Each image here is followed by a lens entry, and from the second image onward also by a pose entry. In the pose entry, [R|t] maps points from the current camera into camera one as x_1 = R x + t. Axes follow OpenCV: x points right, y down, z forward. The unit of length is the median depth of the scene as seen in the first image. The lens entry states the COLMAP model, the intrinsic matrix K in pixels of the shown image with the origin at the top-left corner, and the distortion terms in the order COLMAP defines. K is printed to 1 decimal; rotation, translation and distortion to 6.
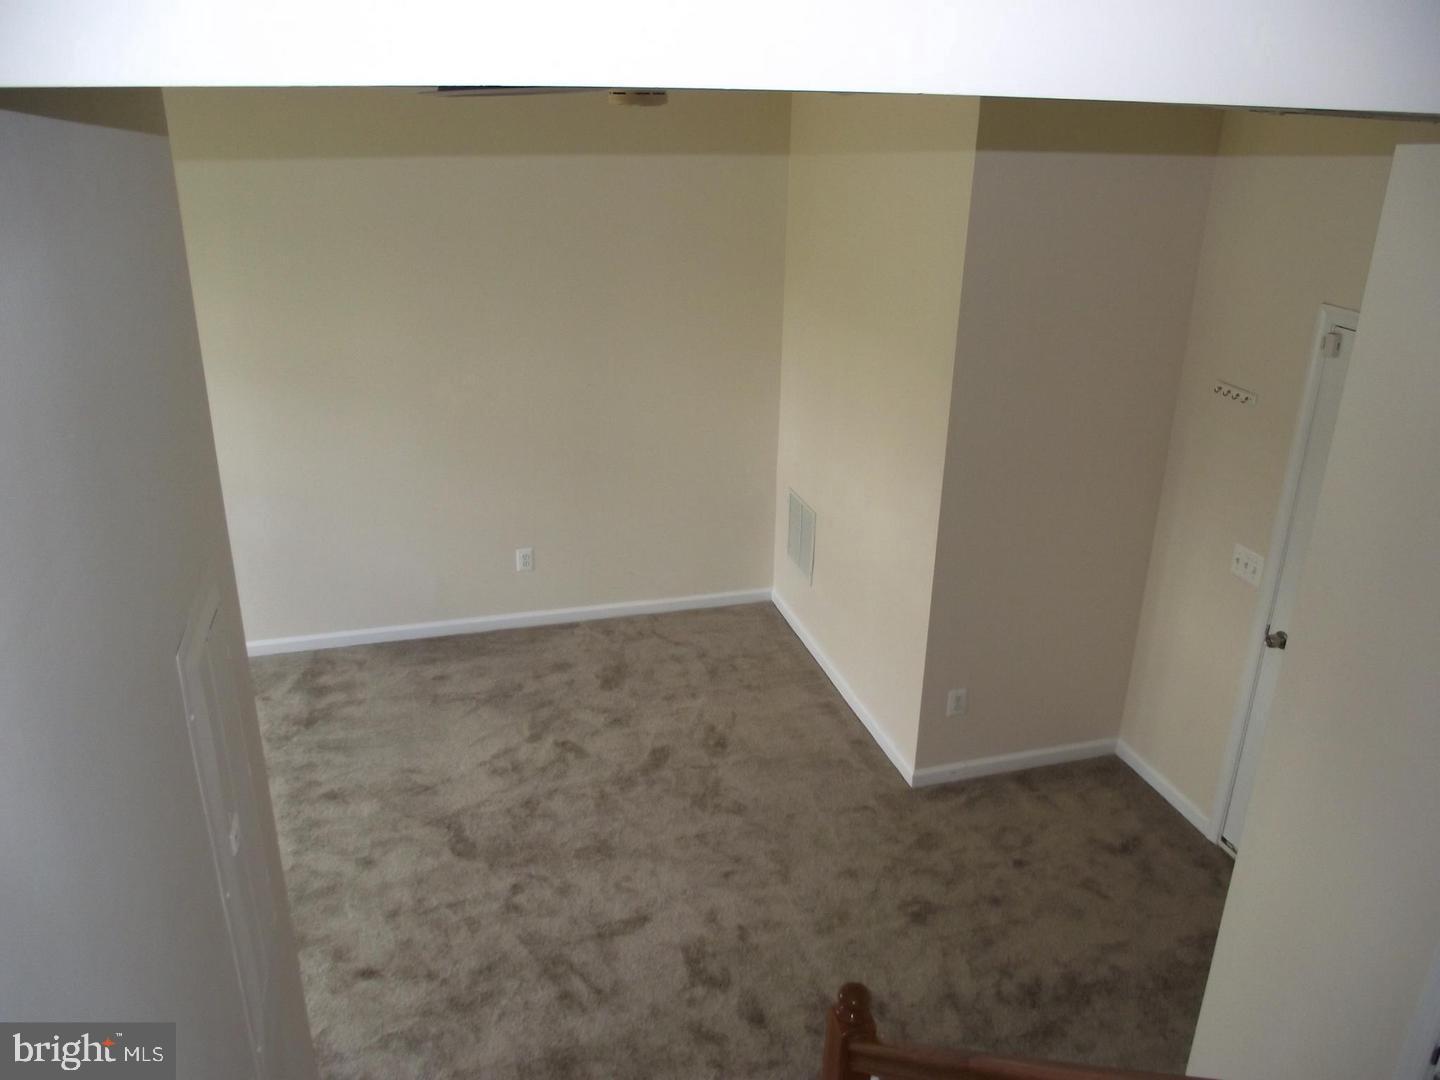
lens RADIAL K [[1137.4, 0, 720.0], [0, 1137.4, 540.0], [0, 0, 1]] dist [-0.061135, 0.009257]
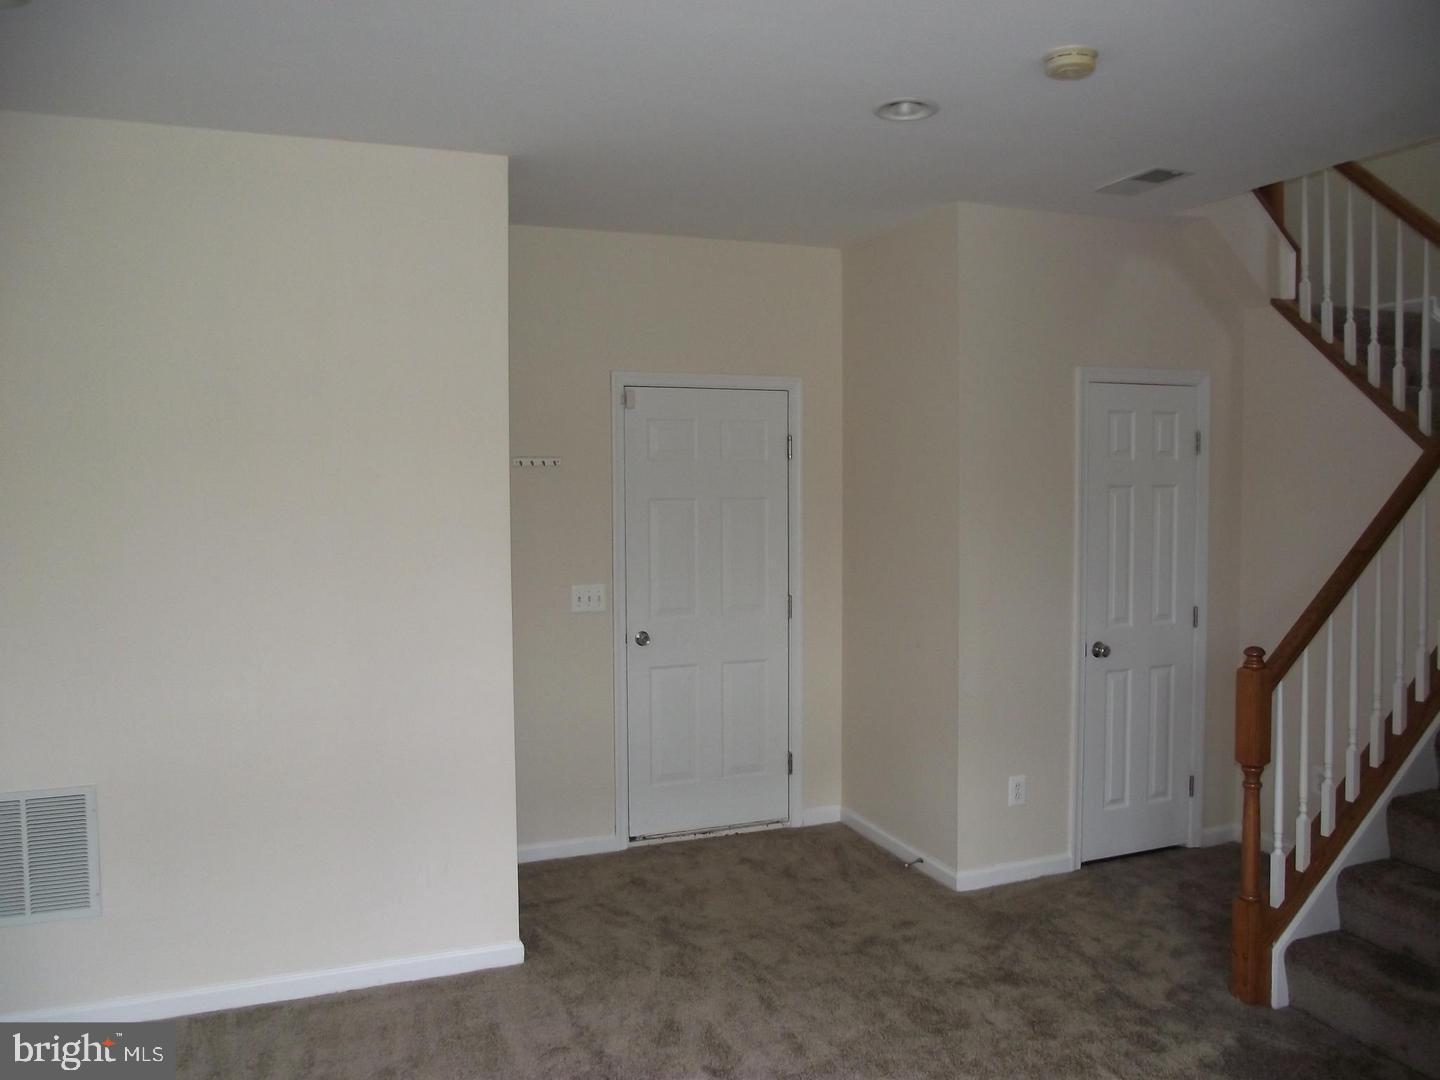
lens RADIAL K [[1137.4, 0, 720.0], [0, 1137.4, 540.0], [0, 0, 1]] dist [-0.061135, 0.009257]
pose [[-0.132344, -0.062004, 0.989263, -0.725364], [0.377689, 0.919593, 0.108165, -0.110863], [-0.916426, 0.387948, -0.098284, 0.959695]]
